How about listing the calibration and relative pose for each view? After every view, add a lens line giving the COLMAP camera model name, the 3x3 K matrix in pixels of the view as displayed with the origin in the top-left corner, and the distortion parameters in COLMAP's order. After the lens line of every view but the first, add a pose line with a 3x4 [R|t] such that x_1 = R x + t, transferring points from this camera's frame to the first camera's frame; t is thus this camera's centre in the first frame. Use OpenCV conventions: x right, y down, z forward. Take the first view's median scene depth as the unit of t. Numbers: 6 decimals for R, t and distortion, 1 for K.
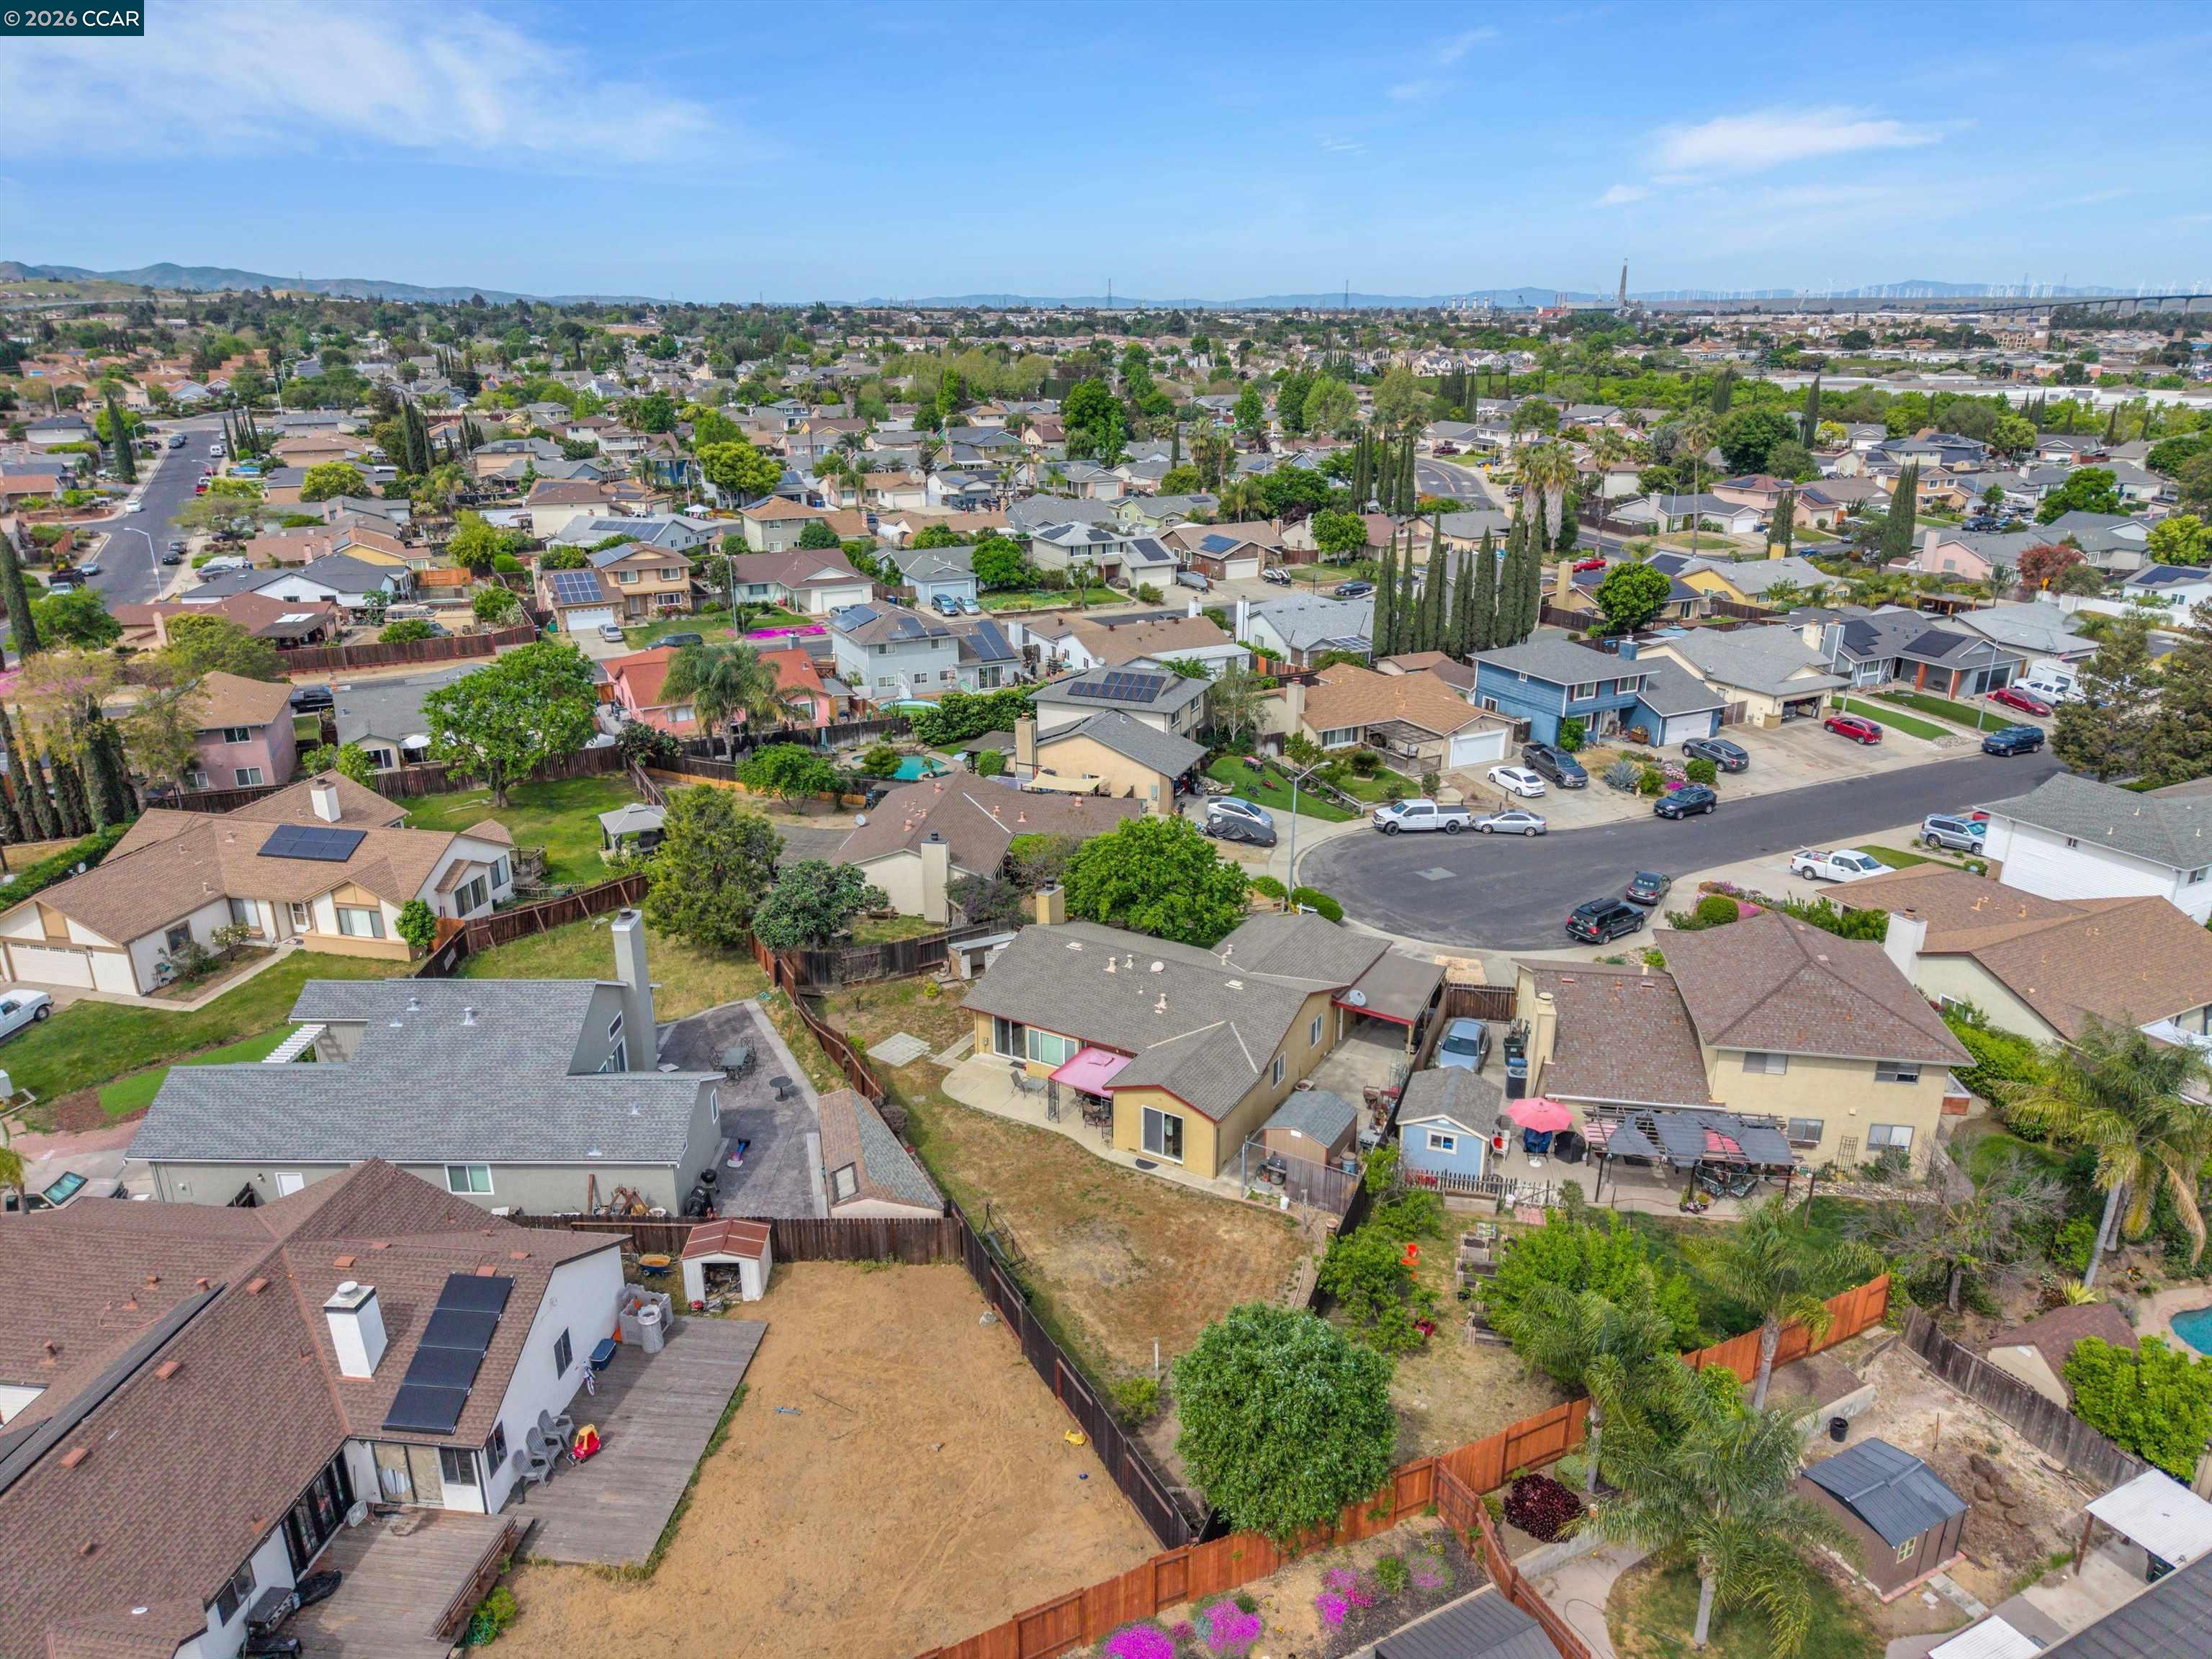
lens RADIAL K [[1474.0, 0, 1108.6], [0, 1474.0, 821.5], [0, 0, 1]] dist [0.046311, -0.049613]
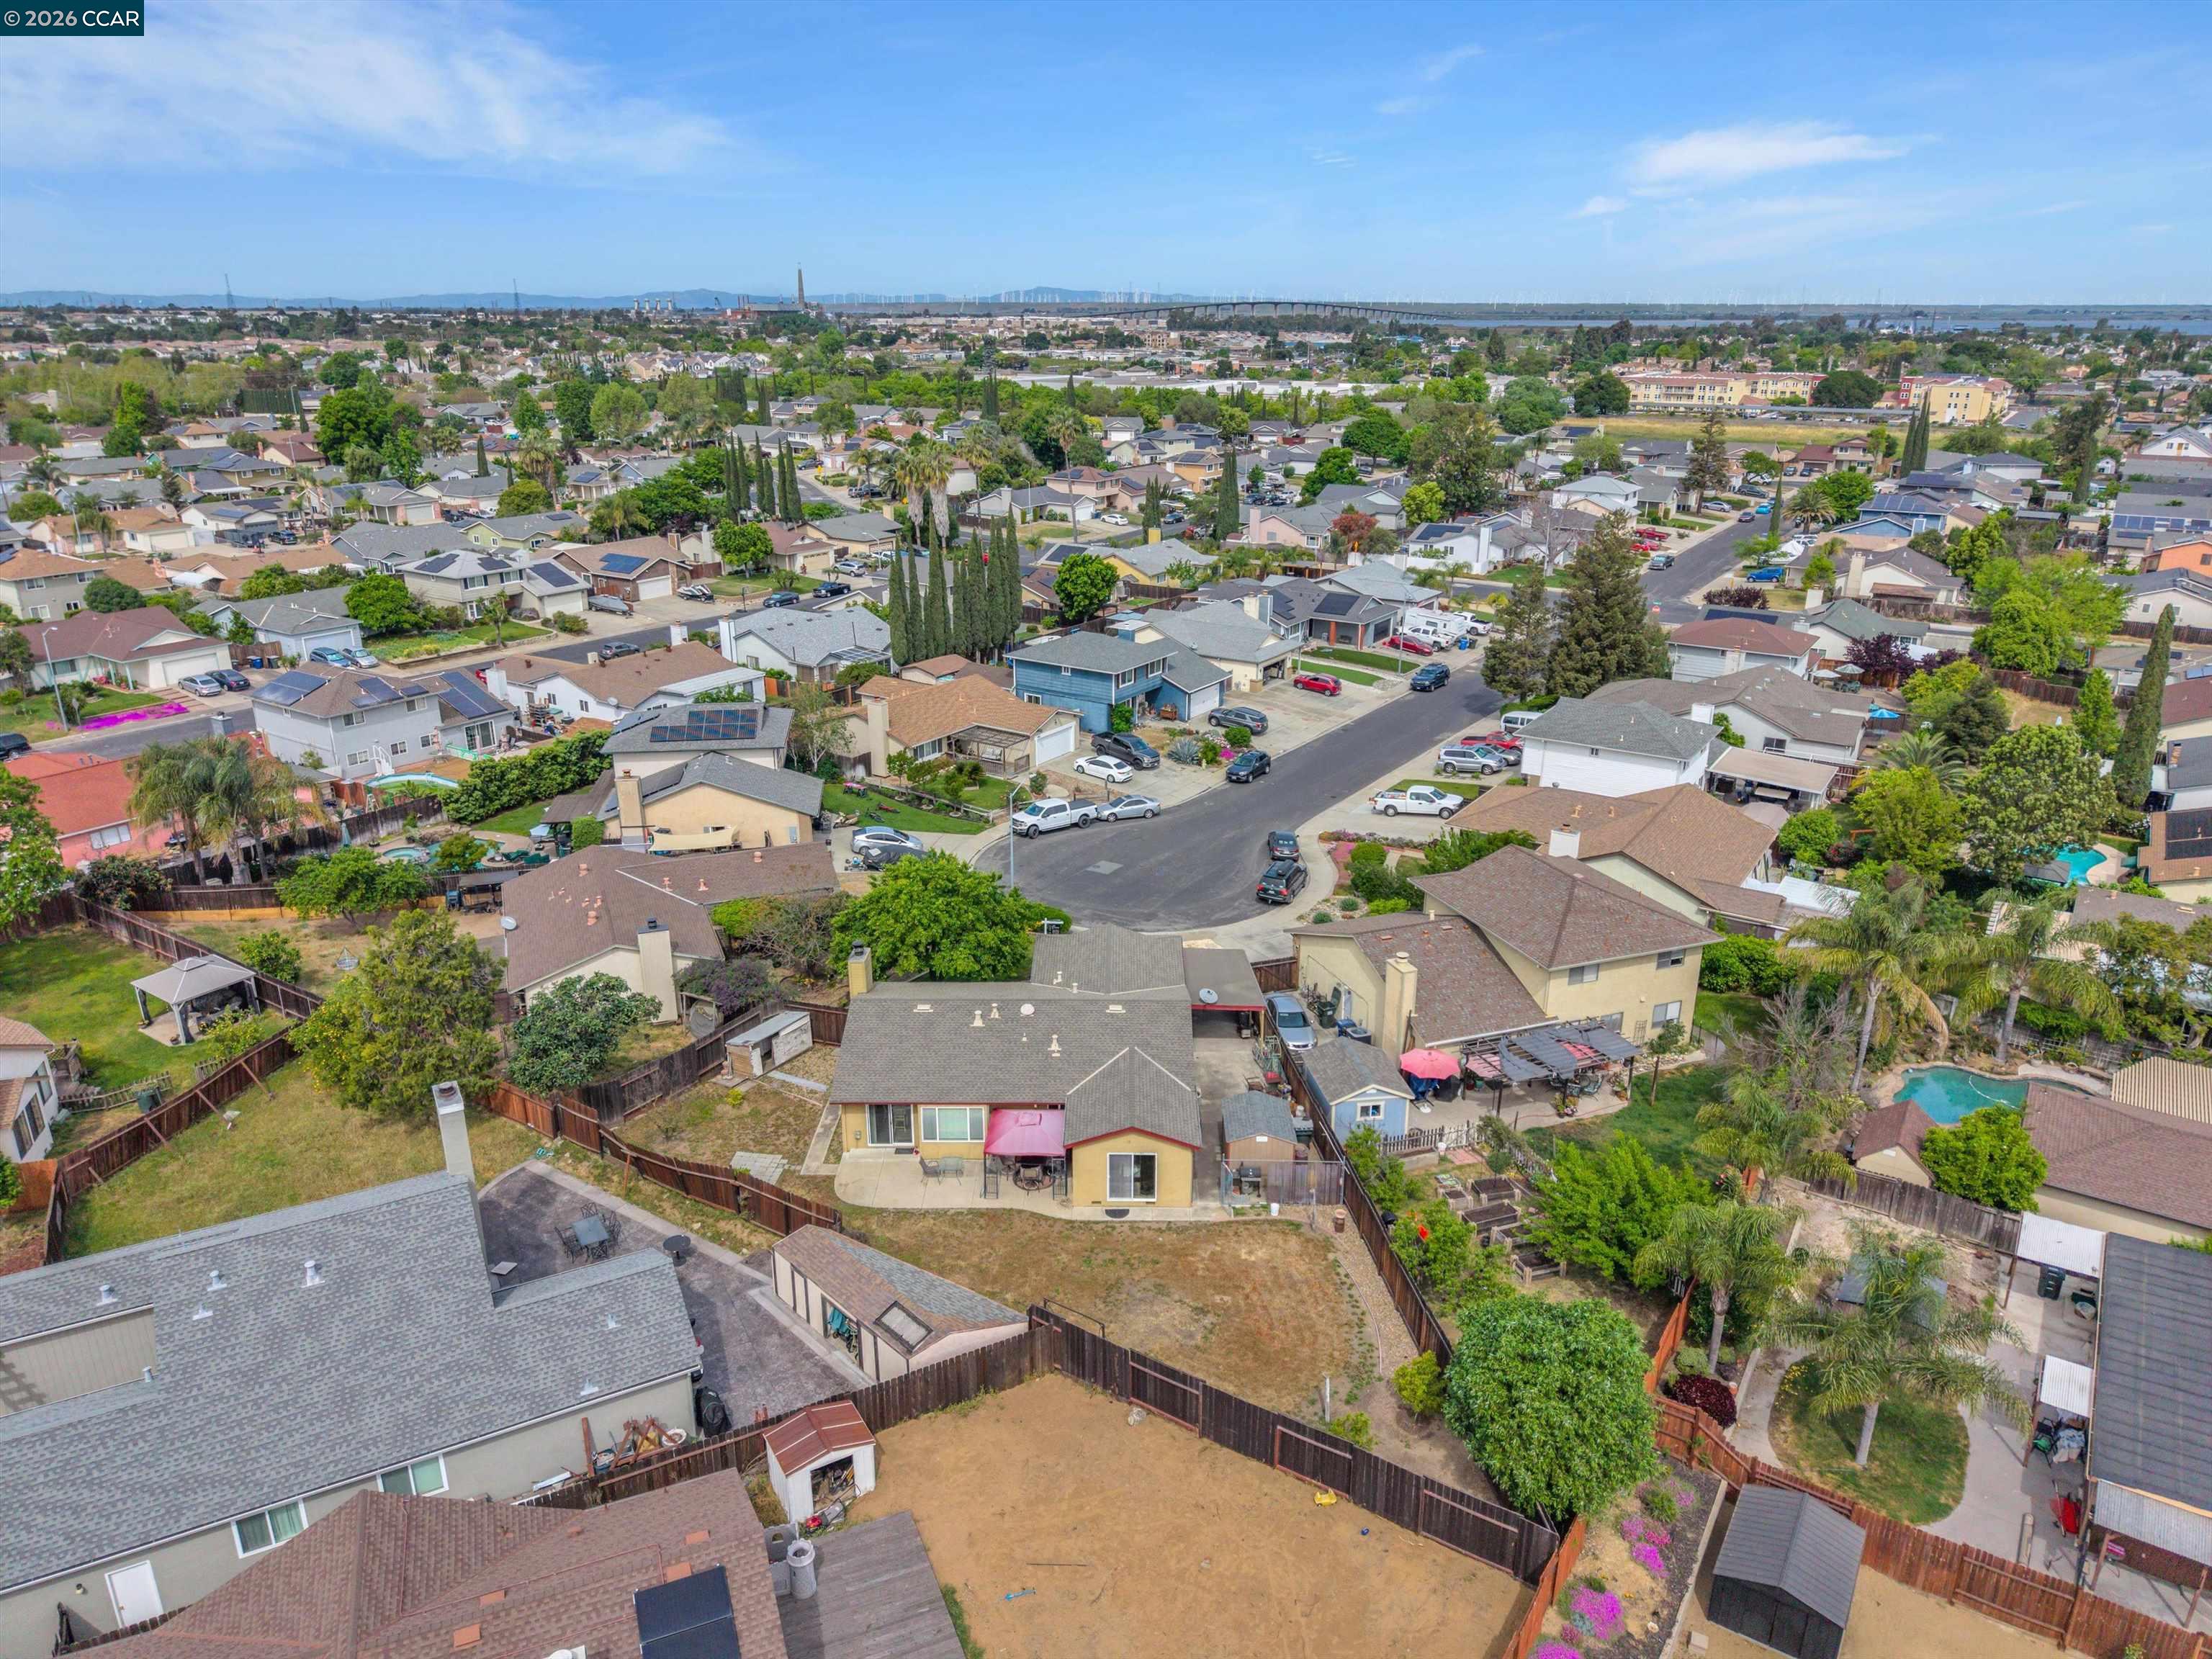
lens RADIAL K [[1471.4, 0, 1106.0], [0, 1471.4, 829.5], [0, 0, 1]] dist [0.036825, -0.048029]
pose [[0.871837, -0.160551, 0.462736, -0.219374], [0.158122, 0.986424, 0.044333, -0.031883], [-0.463571, 0.034518, 0.885387, 0.086720]]
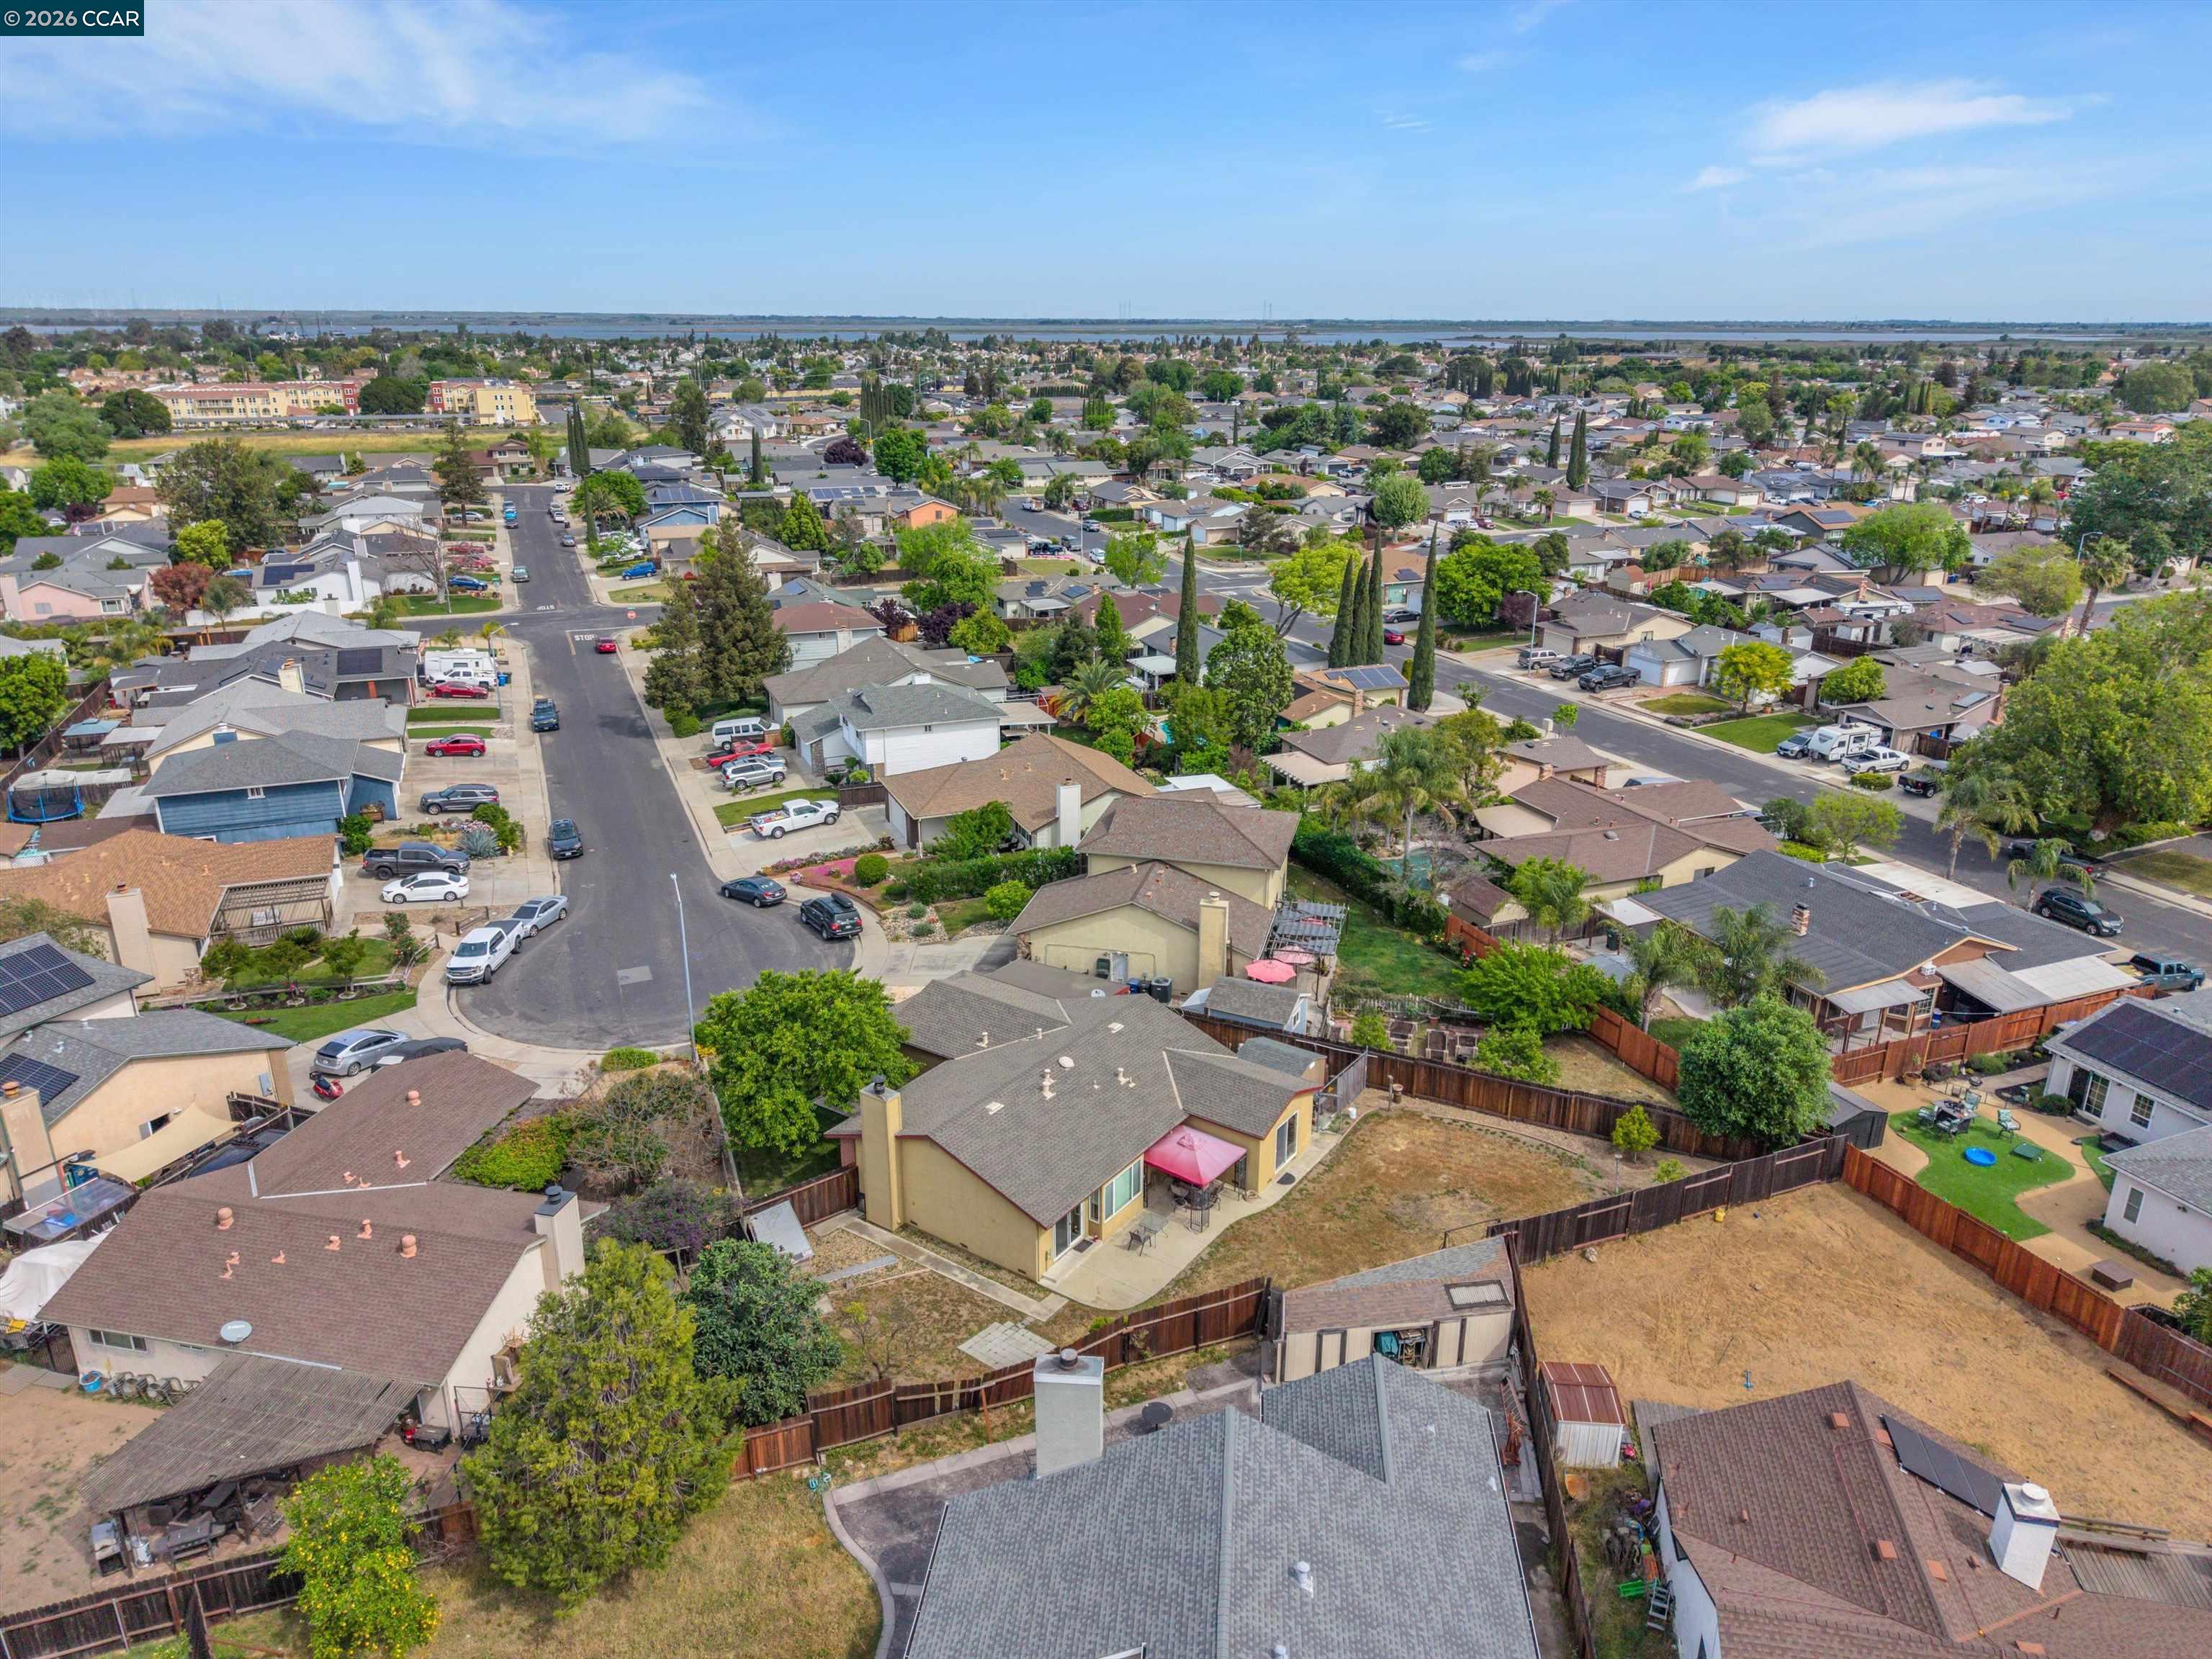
lens RADIAL K [[1471.4, 0, 1106.0], [0, 1471.4, 829.5], [0, 0, 1]] dist [0.036825, -0.048029]
pose [[0.090609, -0.323275, 0.941957, -0.493579], [0.321369, 0.904739, 0.279588, -0.176995], [-0.942609, 0.277382, 0.185868, 0.494611]]
